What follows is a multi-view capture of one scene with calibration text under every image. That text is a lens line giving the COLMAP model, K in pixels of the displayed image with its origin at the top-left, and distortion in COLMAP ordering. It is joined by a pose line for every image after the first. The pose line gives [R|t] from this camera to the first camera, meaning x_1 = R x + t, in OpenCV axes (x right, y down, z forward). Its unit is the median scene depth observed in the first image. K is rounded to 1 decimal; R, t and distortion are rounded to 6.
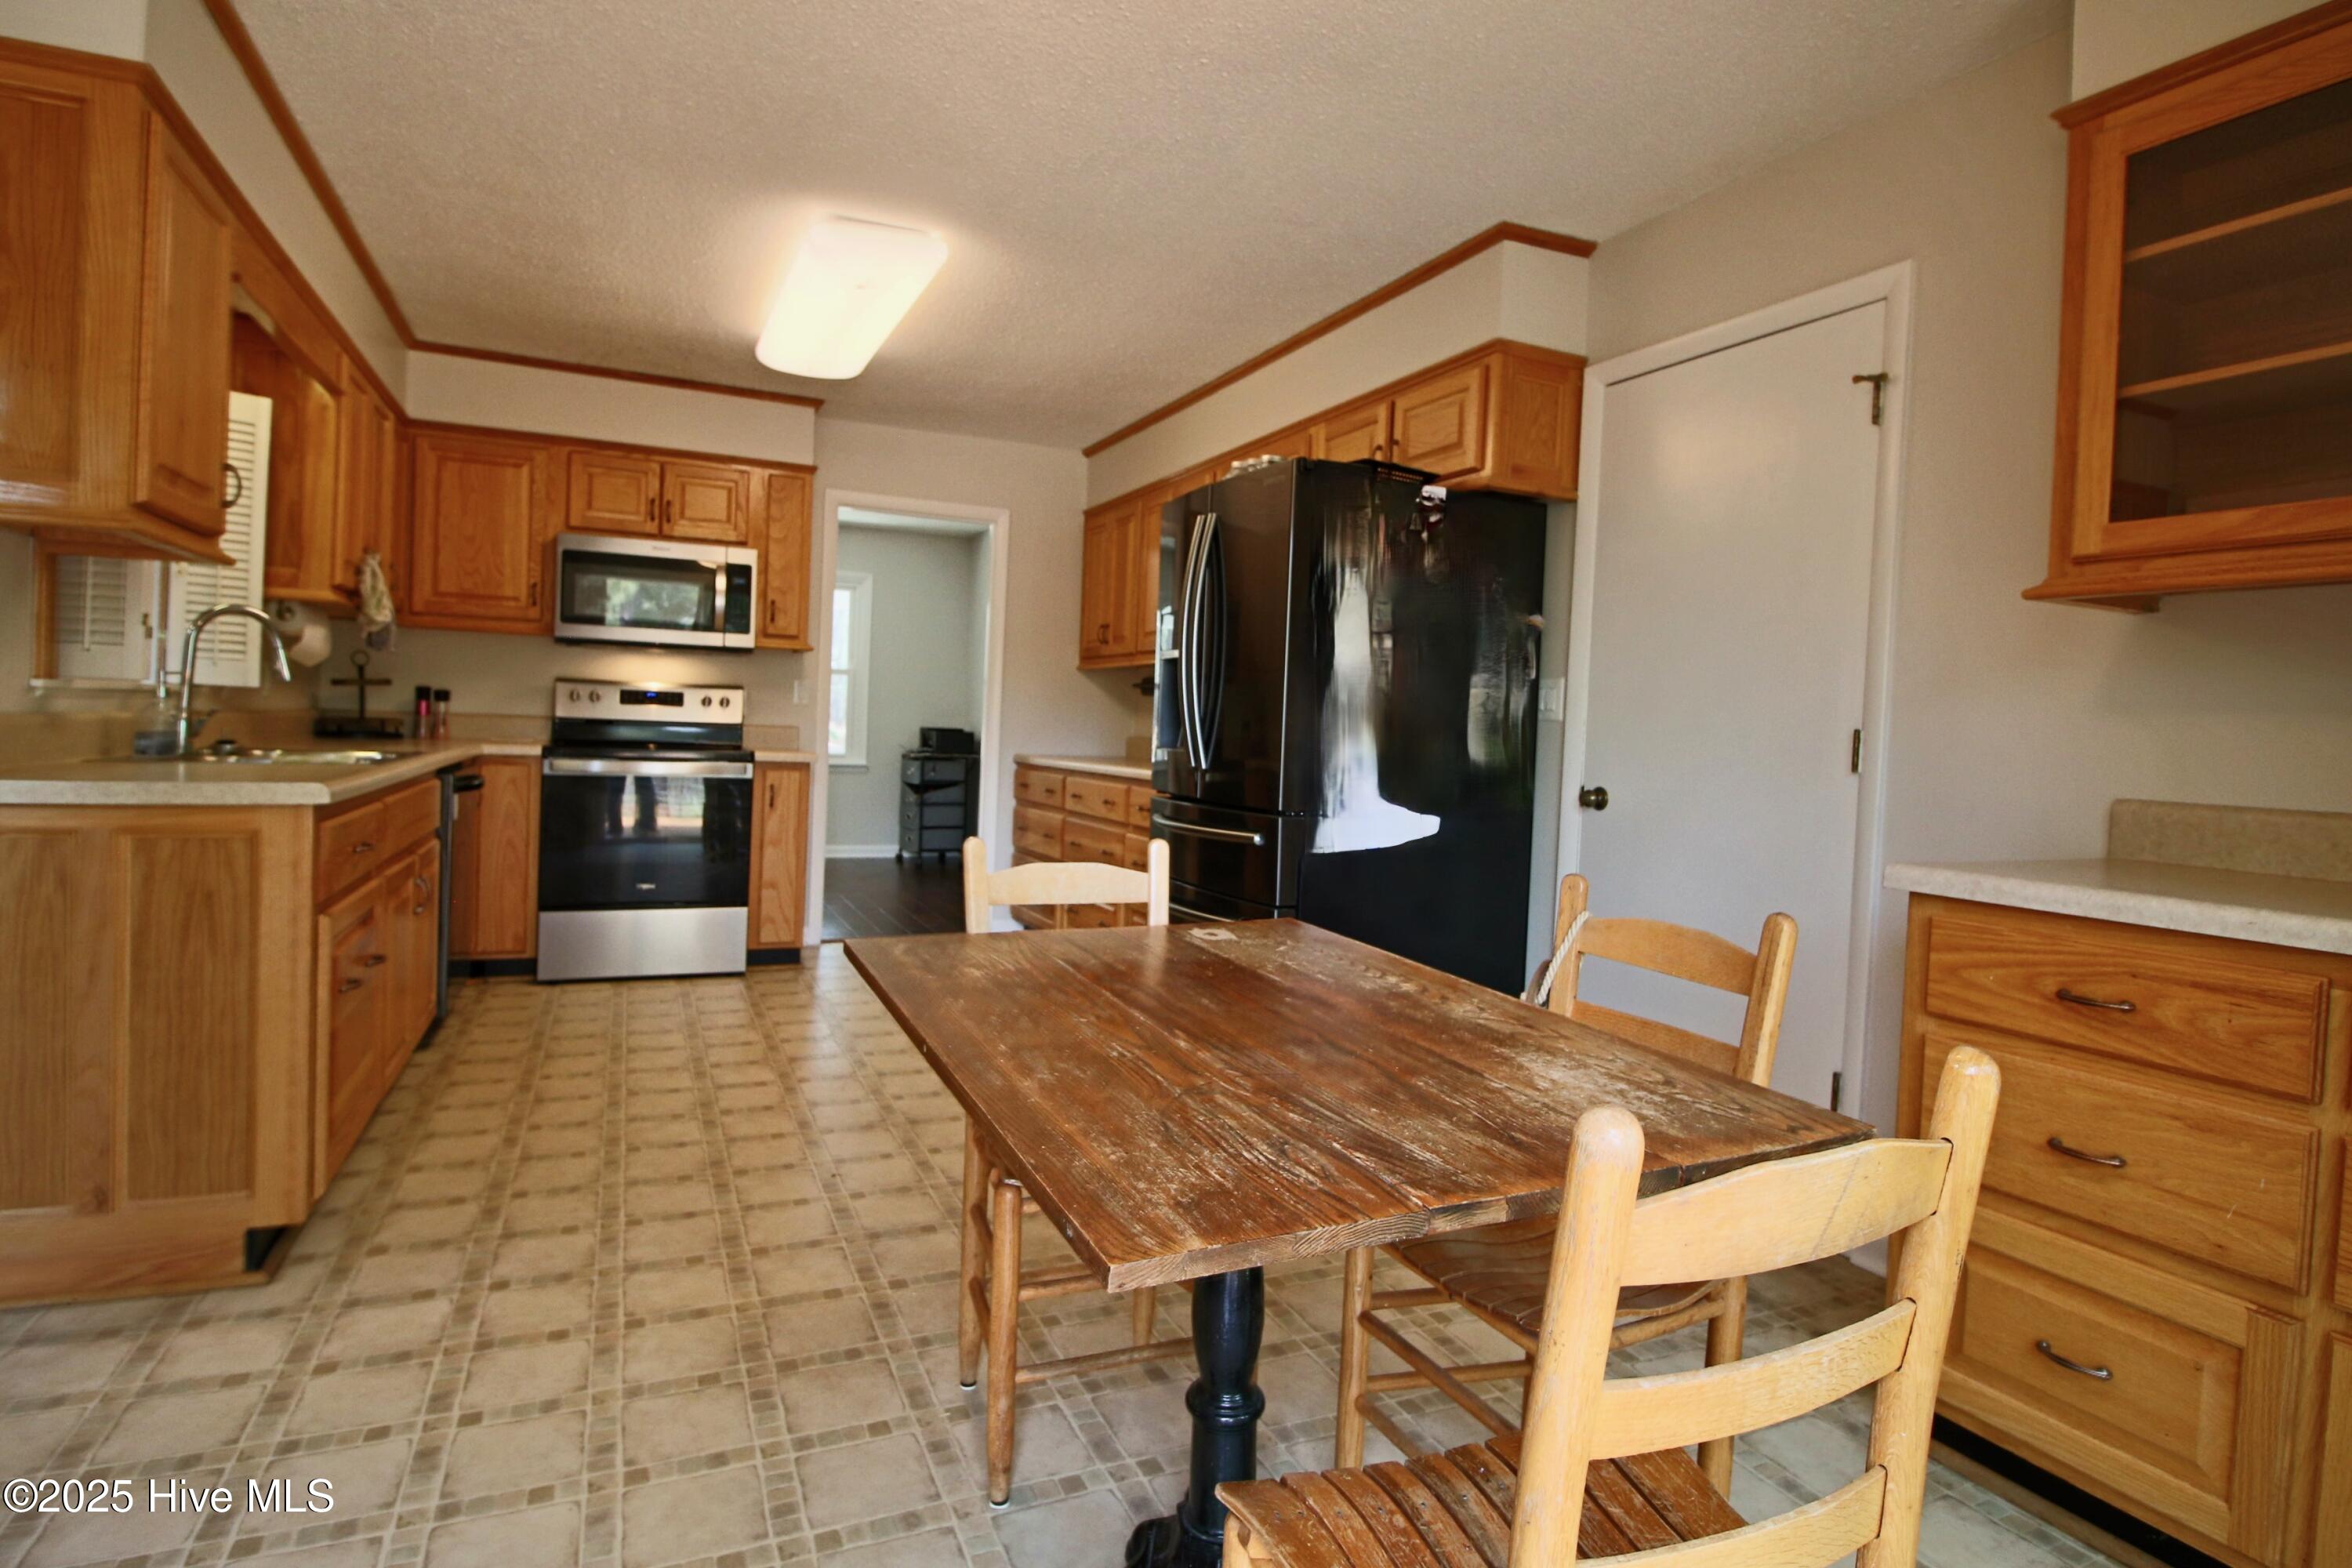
lens RADIAL K [[1205.9, 0, 1165.7], [0, 1205.9, 758.4], [0, 0, 1]] dist [0.010710, -0.024271]
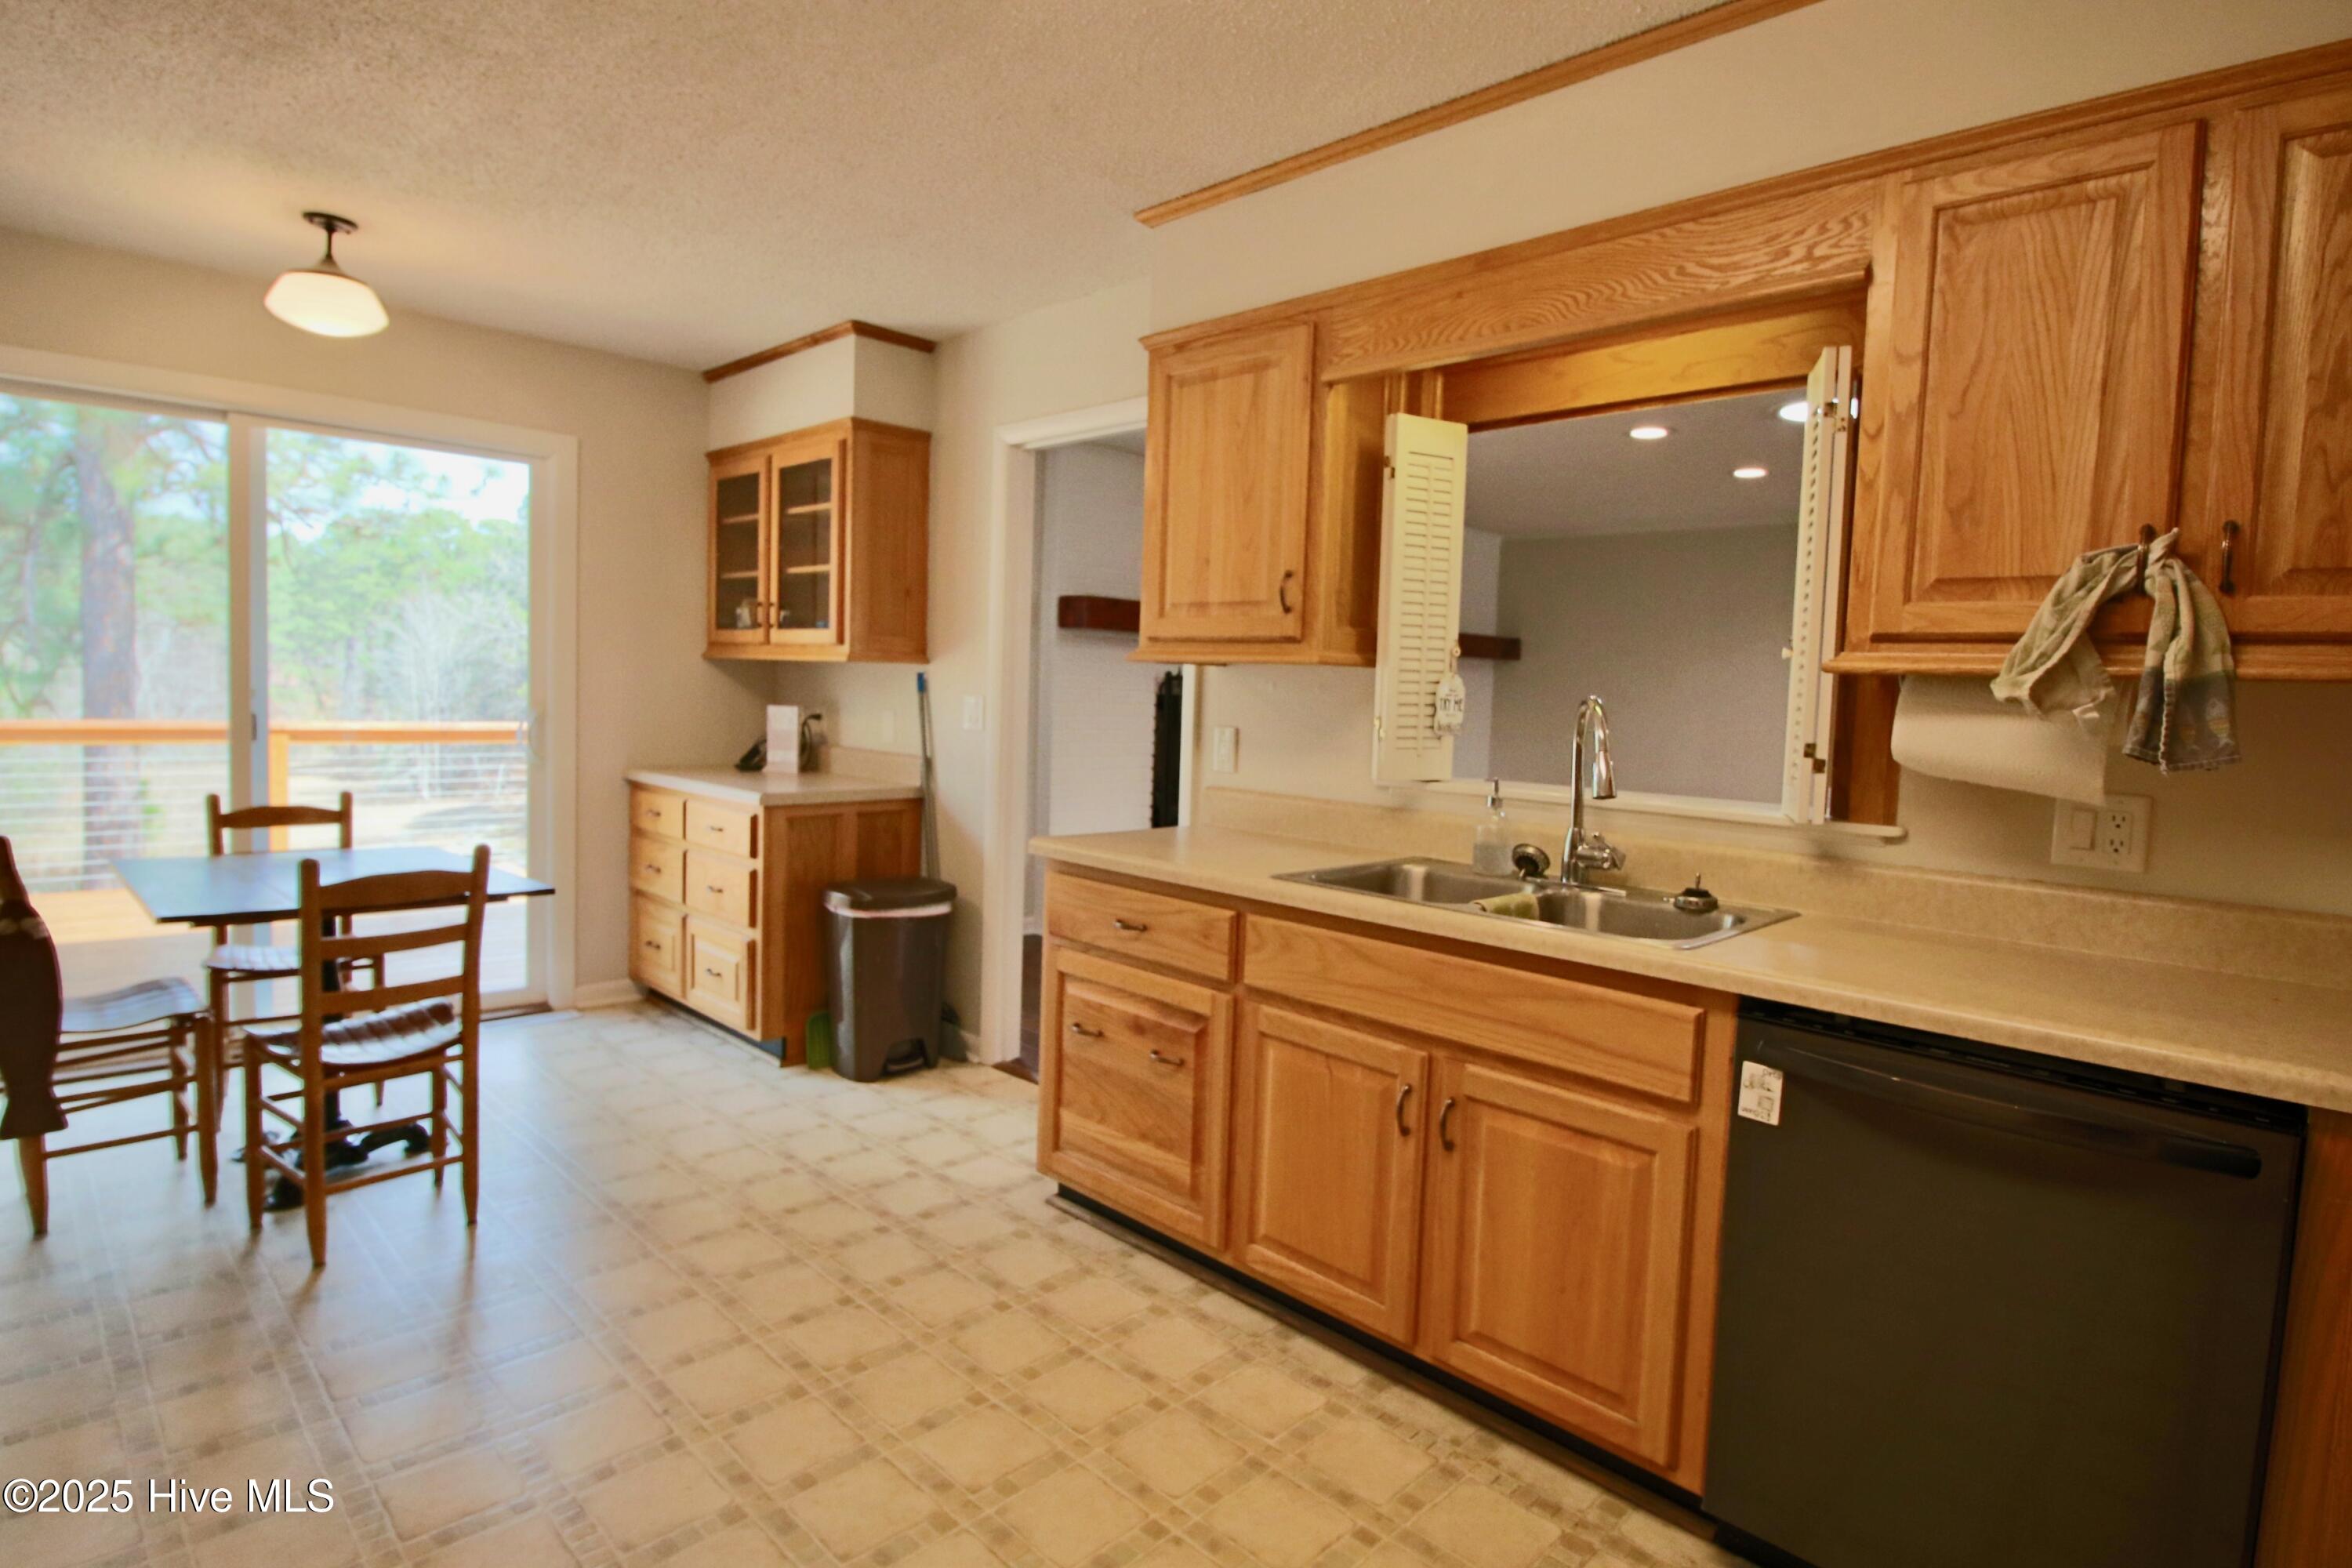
lens RADIAL K [[1225.6, 0, 1152.8], [0, 1225.6, 763.8], [0, 0, 1]] dist [0.010864, -0.011207]
pose [[-0.936533, -0.048670, -0.347185, -0.163518], [-0.079927, 0.993878, 0.076275, -0.078967], [0.341347, 0.099184, -0.934690, 1.056053]]
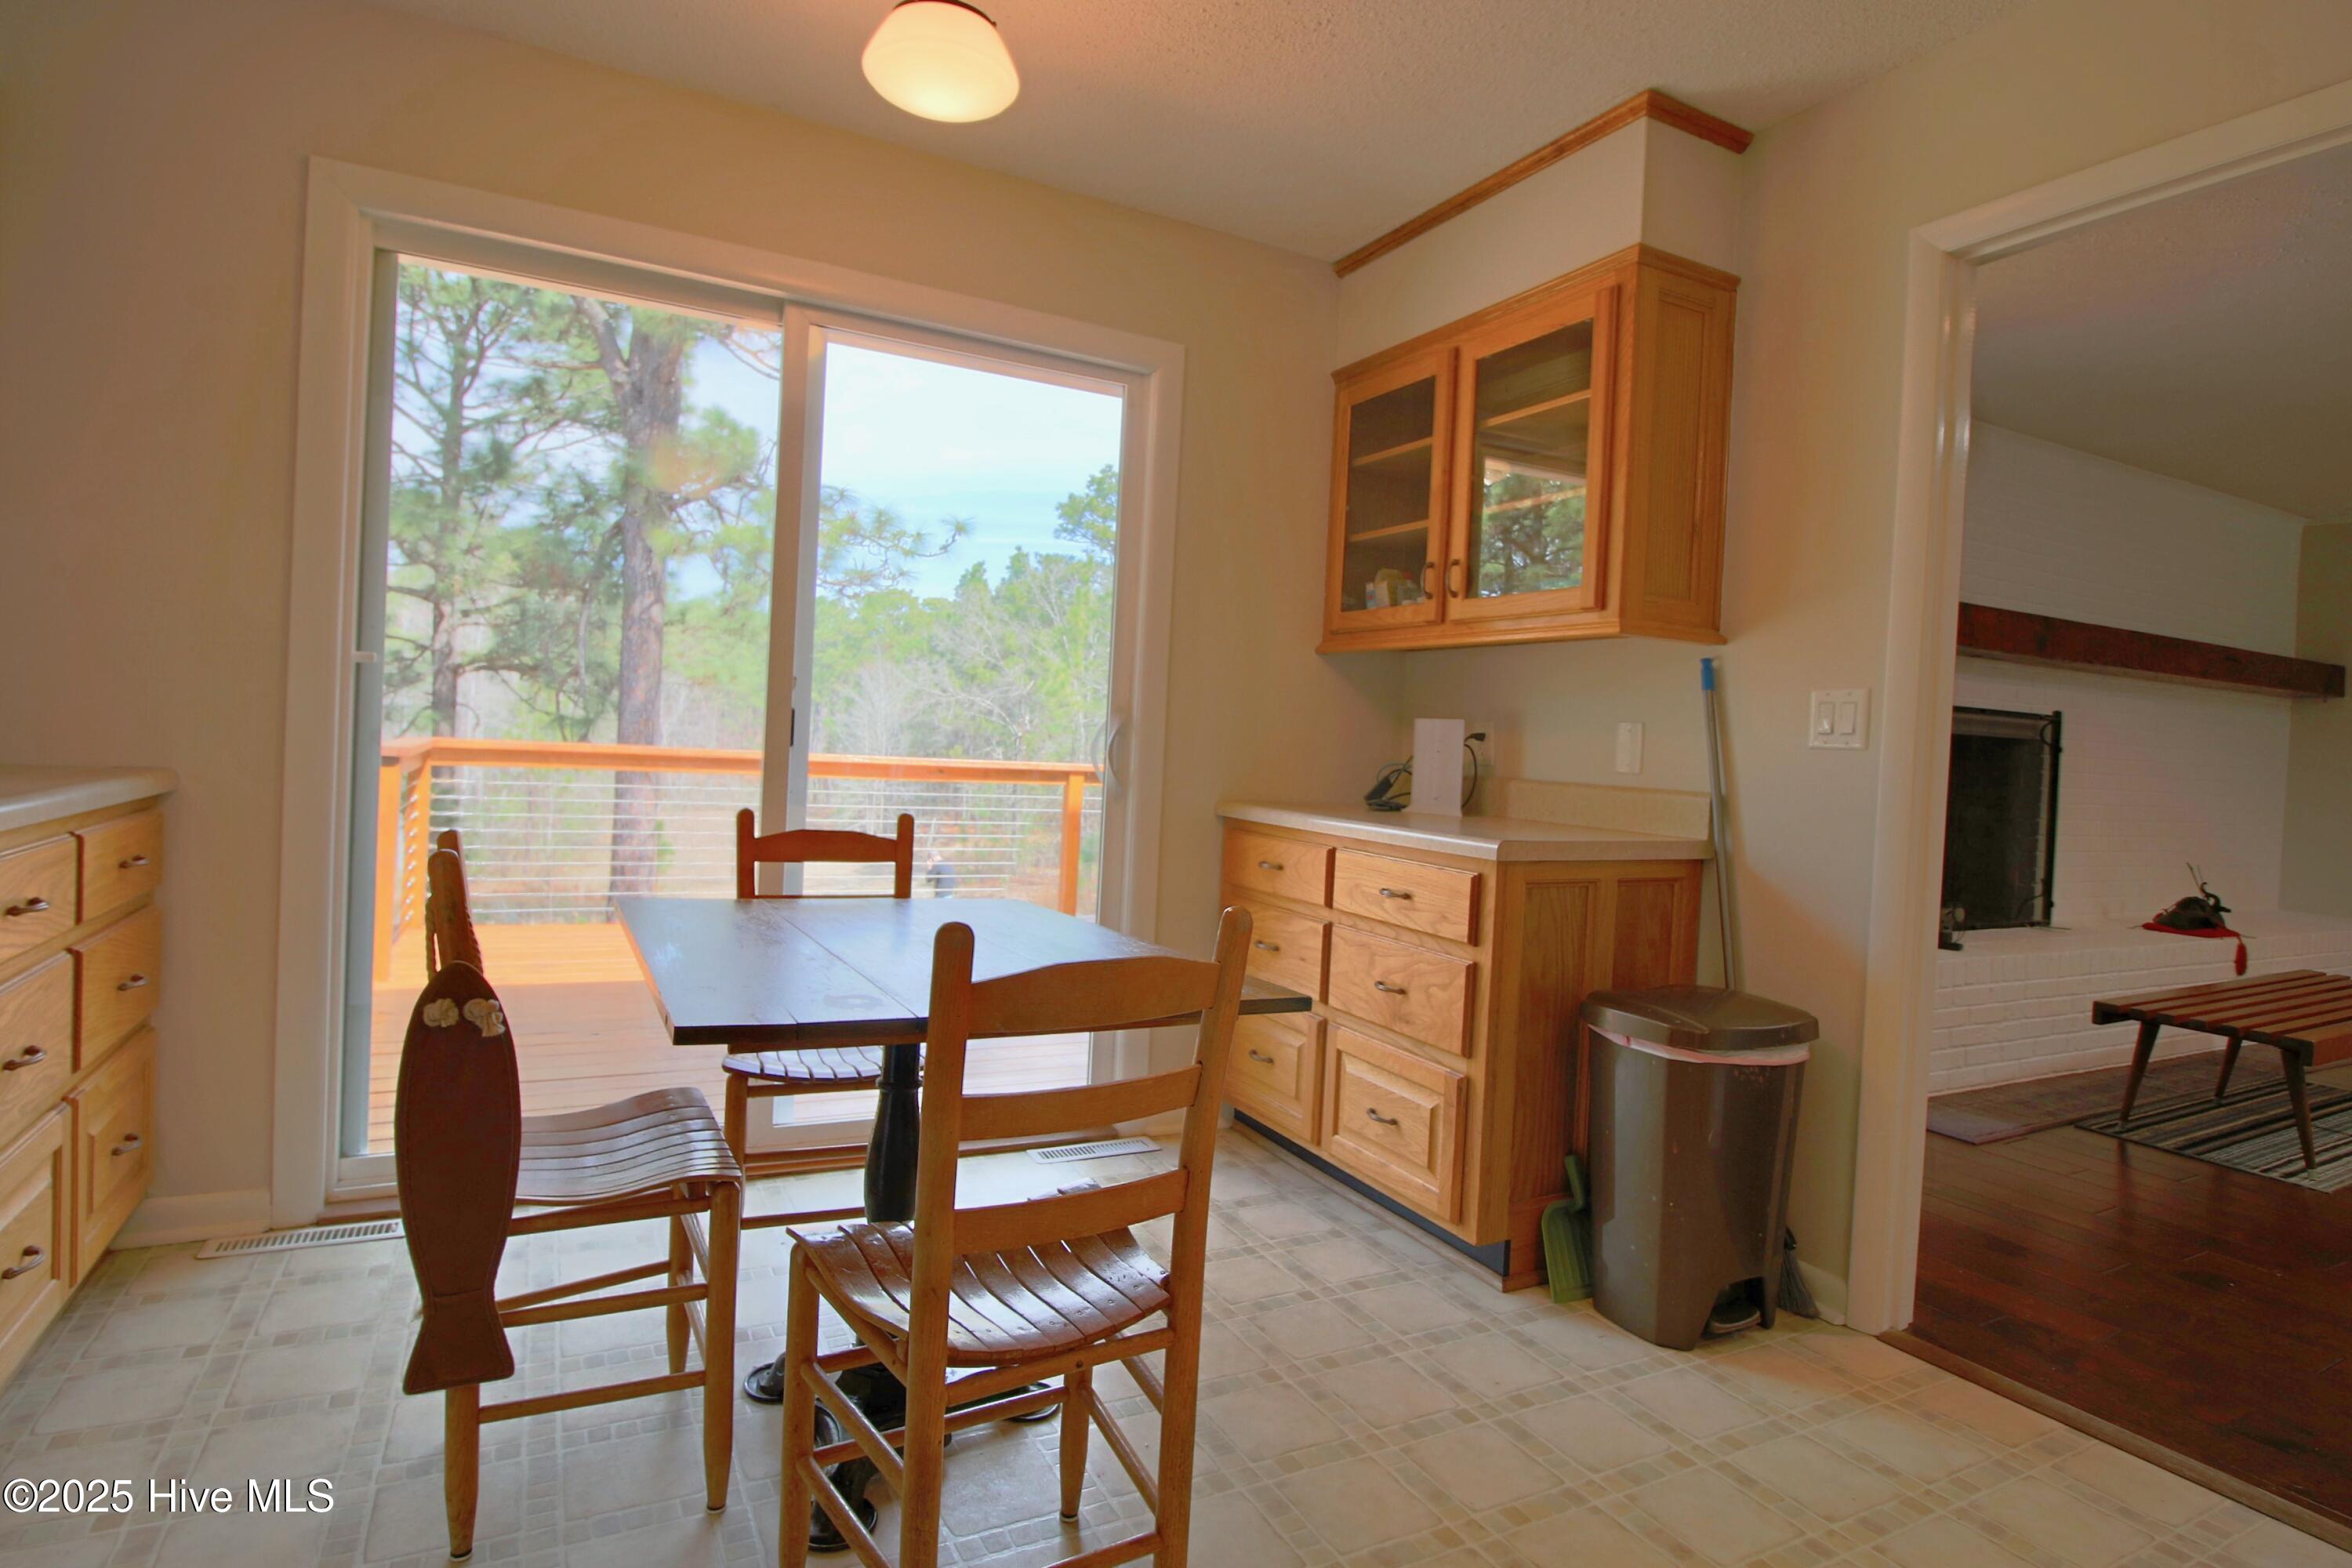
lens RADIAL K [[1205.9, 0, 1165.7], [0, 1205.9, 758.4], [0, 0, 1]] dist [0.010710, -0.024271]
pose [[-0.994531, -0.085987, -0.059276, -0.034571], [-0.088366, 0.995334, 0.038743, -0.015995], [0.055668, 0.043770, -0.997490, 0.684245]]
